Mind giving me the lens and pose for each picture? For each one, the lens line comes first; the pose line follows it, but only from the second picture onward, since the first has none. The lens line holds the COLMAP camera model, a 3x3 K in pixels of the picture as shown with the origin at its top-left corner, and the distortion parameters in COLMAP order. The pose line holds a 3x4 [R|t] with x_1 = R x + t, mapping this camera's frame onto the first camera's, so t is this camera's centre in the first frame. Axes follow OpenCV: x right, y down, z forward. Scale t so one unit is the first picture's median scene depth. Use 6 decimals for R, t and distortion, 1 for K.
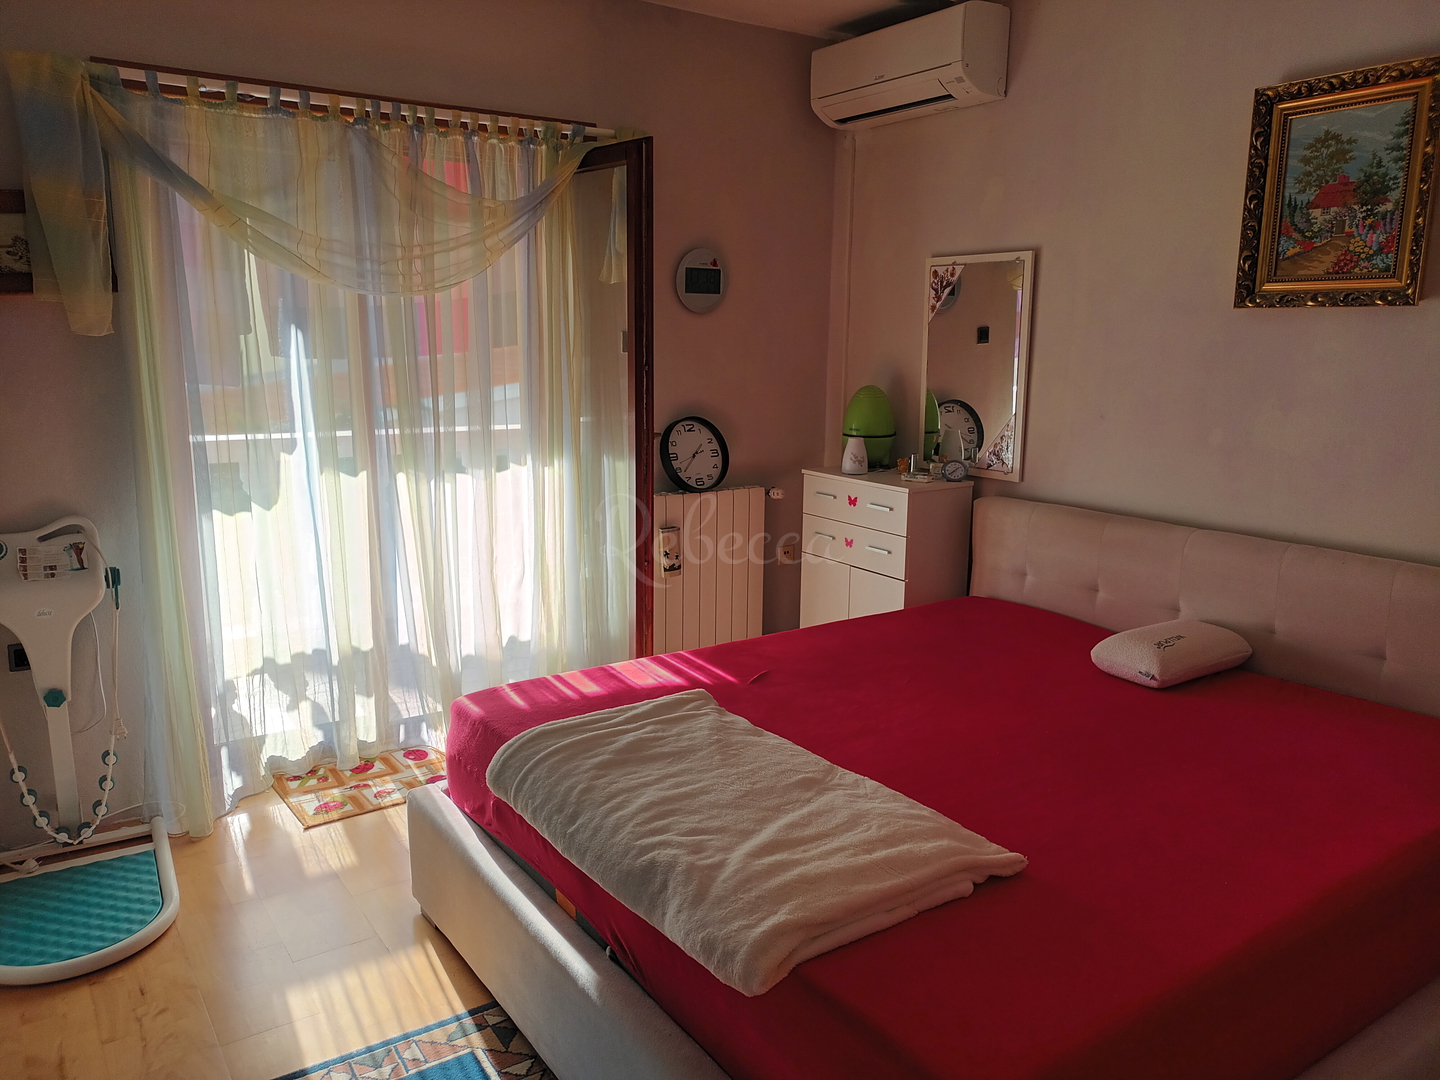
lens RADIAL K [[1056.3, 0, 715.5], [0, 1056.3, 539.0], [0, 0, 1]] dist [0.007215, 0.002319]
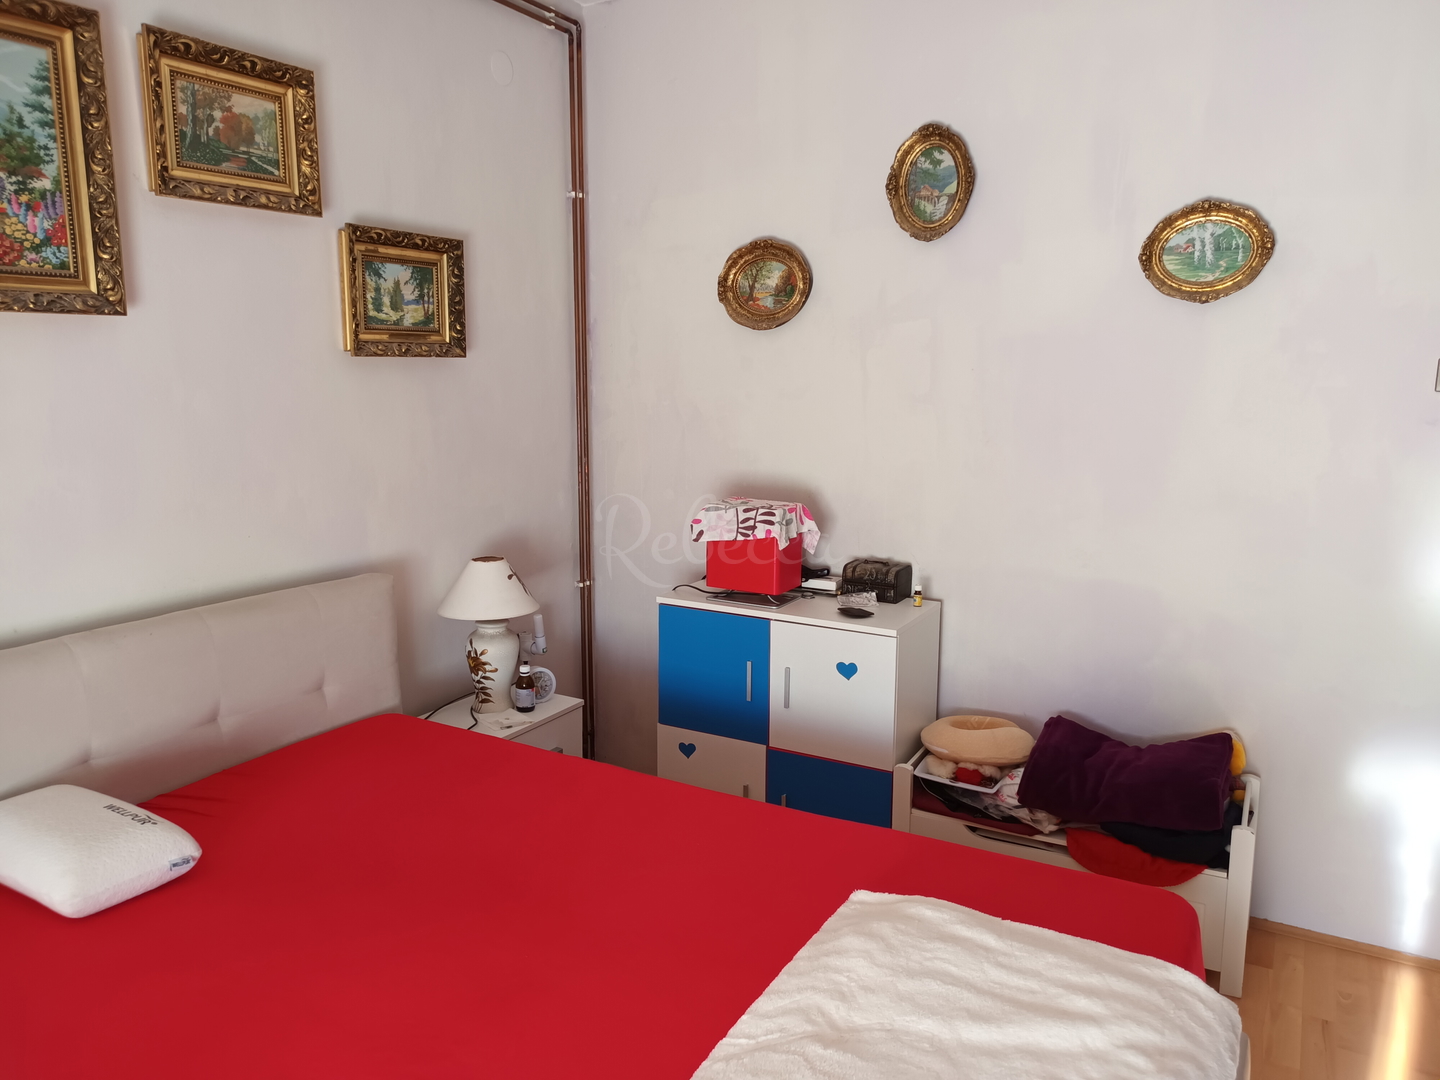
lens RADIAL K [[1056.3, 0, 714.0], [0, 1056.3, 545.3], [0, 0, 1]] dist [0.007215, 0.002319]
pose [[-0.452427, -0.159227, 0.877472, -0.299869], [0.171313, 0.950089, 0.260734, -0.180750], [-0.875192, 0.268285, -0.402569, 0.949502]]
